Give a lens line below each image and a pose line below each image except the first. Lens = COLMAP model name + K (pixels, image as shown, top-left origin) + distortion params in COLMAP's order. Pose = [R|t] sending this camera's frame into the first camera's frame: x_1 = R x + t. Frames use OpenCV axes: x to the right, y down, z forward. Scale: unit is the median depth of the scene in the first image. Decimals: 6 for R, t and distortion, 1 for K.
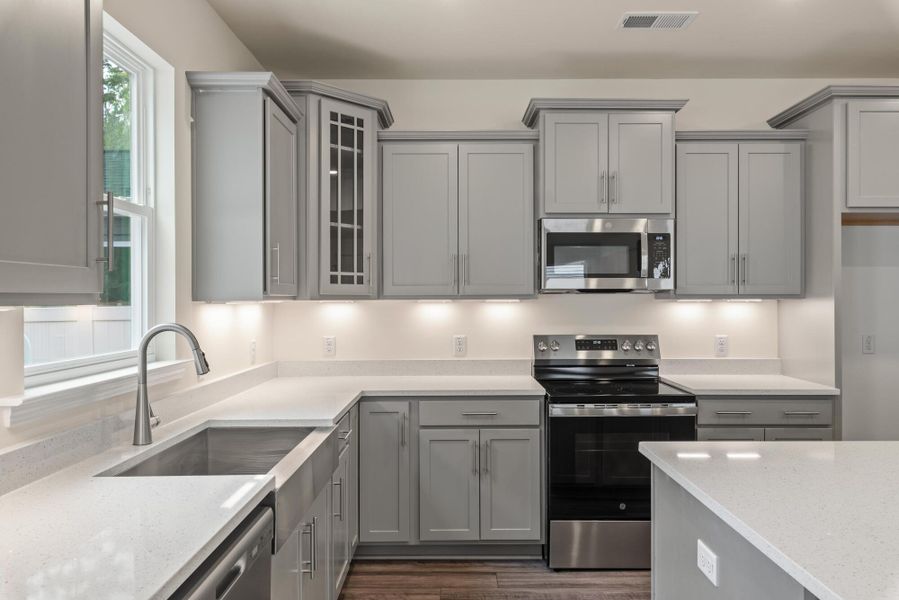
lens RADIAL K [[664.1, 0, 482.4], [0, 664.1, 302.7], [0, 0, 1]] dist [-0.006526, 0.000212]
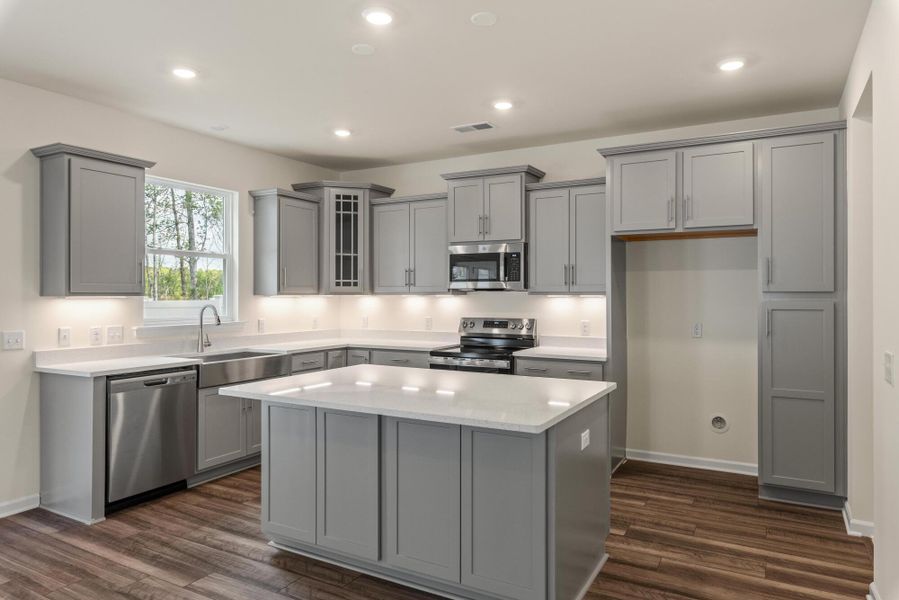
lens RADIAL K [[613.2, 0, 455.3], [0, 613.2, 296.0], [0, 0, 1]] dist [0.005106, 0.001674]
pose [[0.855250, 0.003102, -0.518206, 0.944259], [-0.004645, 0.999988, -0.001680, 0.000292], [0.518195, 0.003844, 0.855254, -0.303758]]
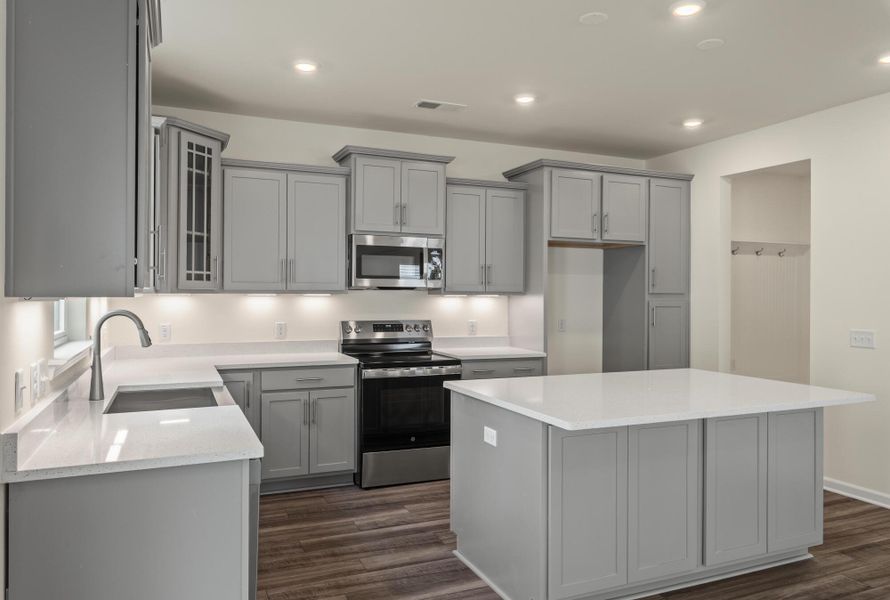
lens RADIAL K [[640.6, 0, 480.6], [0, 640.6, 297.1], [0, 0, 1]] dist [0.003738, -0.017358]
pose [[0.917639, 0.005799, 0.397373, -0.197406], [-0.006058, 0.999981, -0.000603, 0.000453], [-0.397369, -0.001854, 0.917657, -0.313641]]
